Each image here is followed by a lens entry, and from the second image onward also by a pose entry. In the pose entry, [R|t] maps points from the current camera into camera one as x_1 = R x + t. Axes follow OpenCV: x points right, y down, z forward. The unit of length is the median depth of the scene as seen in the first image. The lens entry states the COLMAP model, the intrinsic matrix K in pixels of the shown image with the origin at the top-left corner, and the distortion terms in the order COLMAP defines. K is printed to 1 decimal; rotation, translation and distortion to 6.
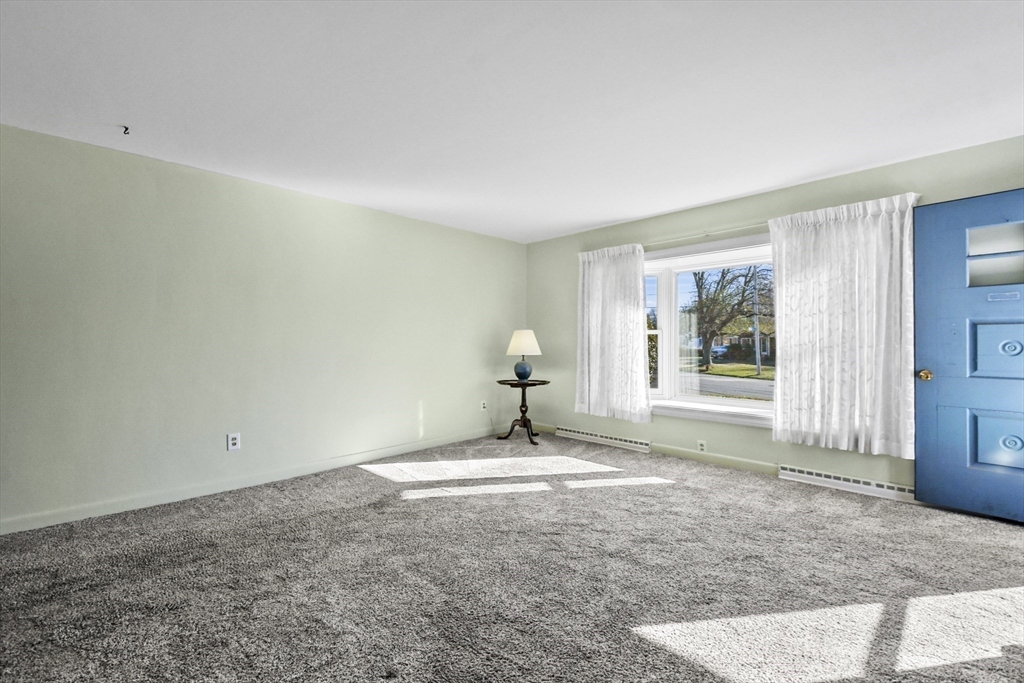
lens RADIAL K [[448.3, 0, 516.6], [0, 448.3, 336.8], [0, 0, 1]] dist [0.020758, -0.010807]
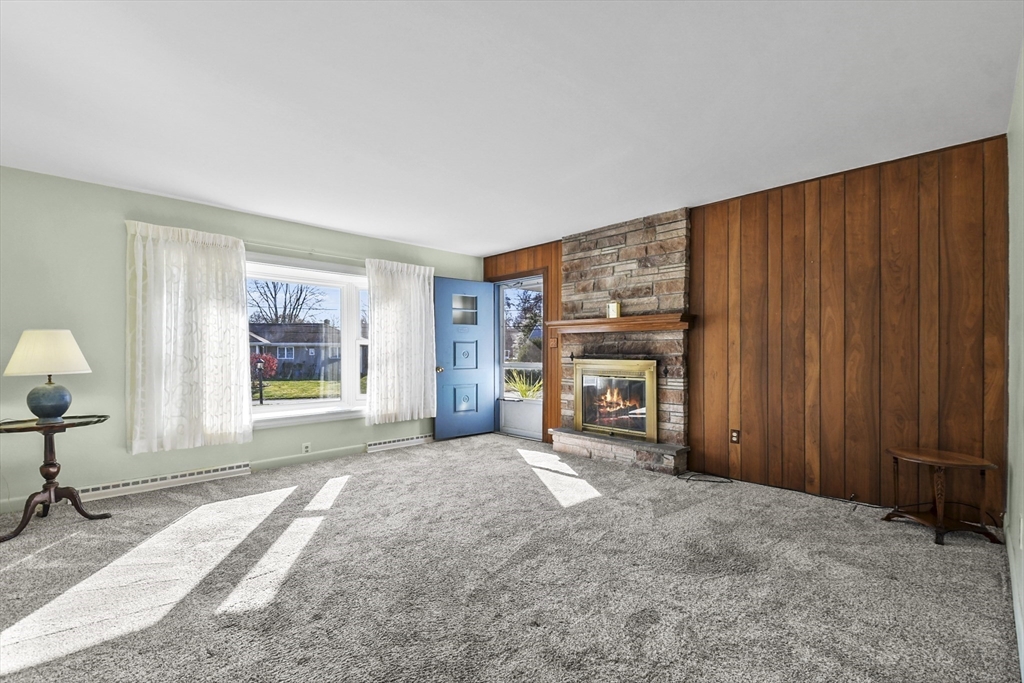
lens RADIAL K [[448.3, 0, 501.1], [0, 448.3, 354.5], [0, 0, 1]] dist [0.020758, -0.010807]
pose [[0.017987, -0.003105, 0.999833, -0.733766], [-0.009591, 0.999949, 0.003278, 0.011821], [-0.999792, -0.009648, 0.017956, 0.577443]]
